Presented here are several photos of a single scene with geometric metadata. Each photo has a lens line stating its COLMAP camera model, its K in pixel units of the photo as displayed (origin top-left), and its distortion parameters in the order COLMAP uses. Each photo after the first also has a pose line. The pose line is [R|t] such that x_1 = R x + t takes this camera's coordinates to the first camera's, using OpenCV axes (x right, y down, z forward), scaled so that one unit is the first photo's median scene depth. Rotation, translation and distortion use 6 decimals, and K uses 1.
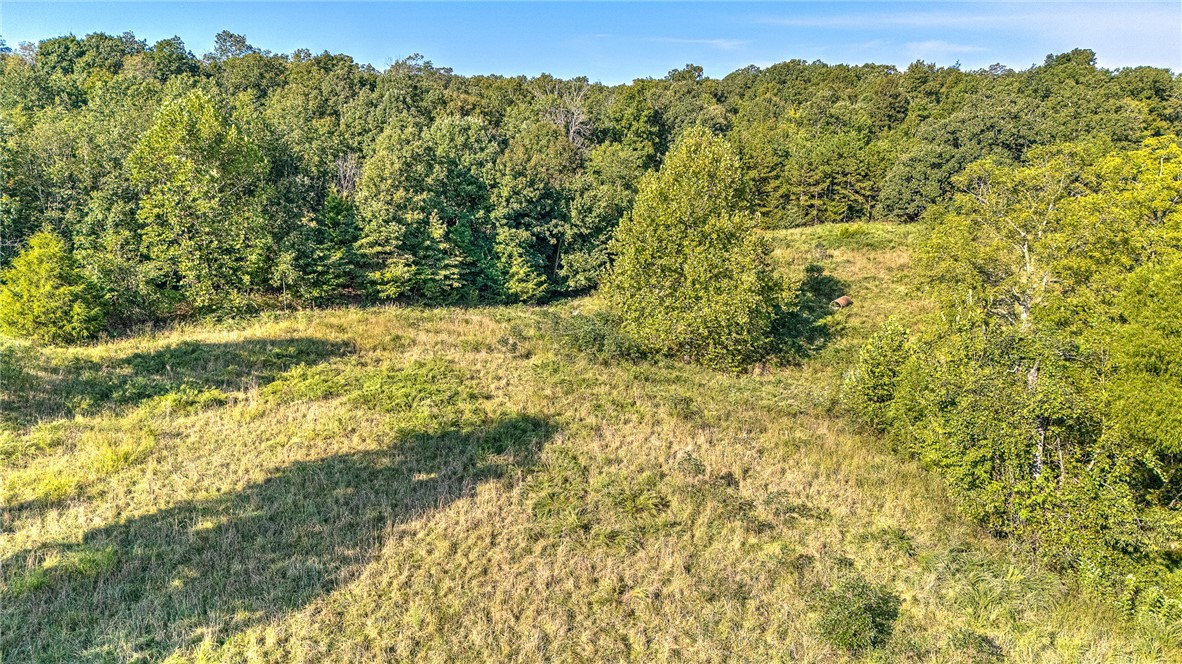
lens RADIAL K [[864.8, 0, 595.2], [0, 864.8, 349.8], [0, 0, 1]] dist [0.080817, -0.095861]
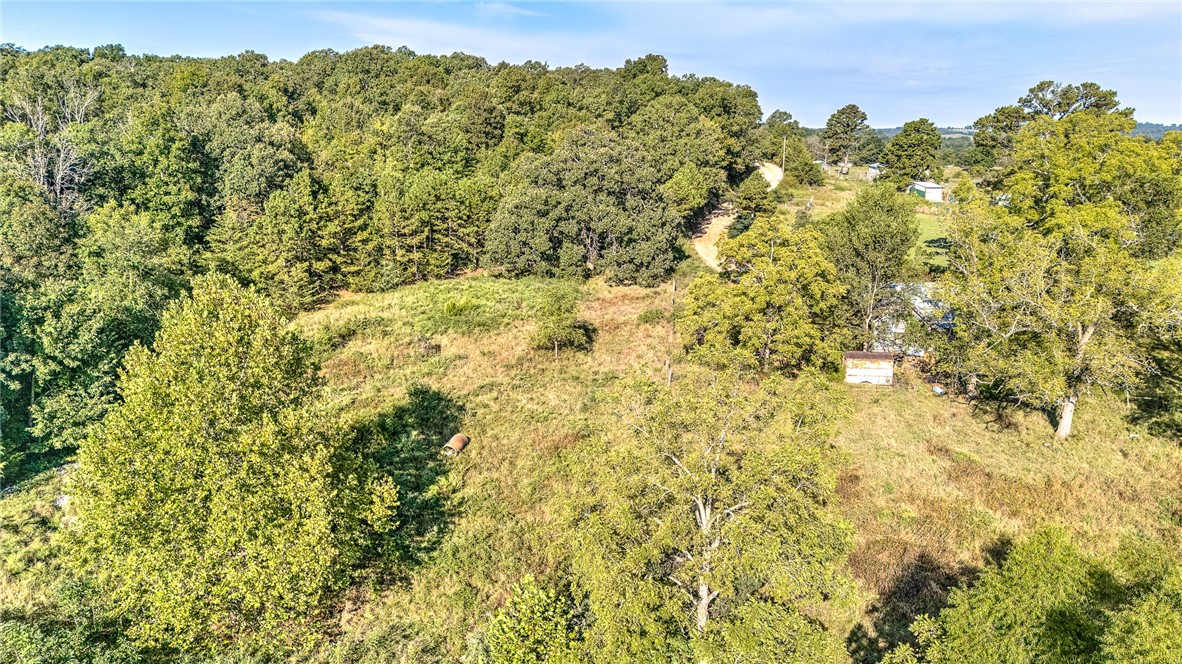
lens RADIAL K [[864.8, 0, 595.2], [0, 864.8, 349.8], [0, 0, 1]] dist [0.080817, -0.095861]
pose [[0.904568, -0.093593, 0.415929, 0.053188], [0.075546, 0.995355, 0.059676, -0.115605], [-0.419582, -0.022559, 0.907437, 0.161287]]
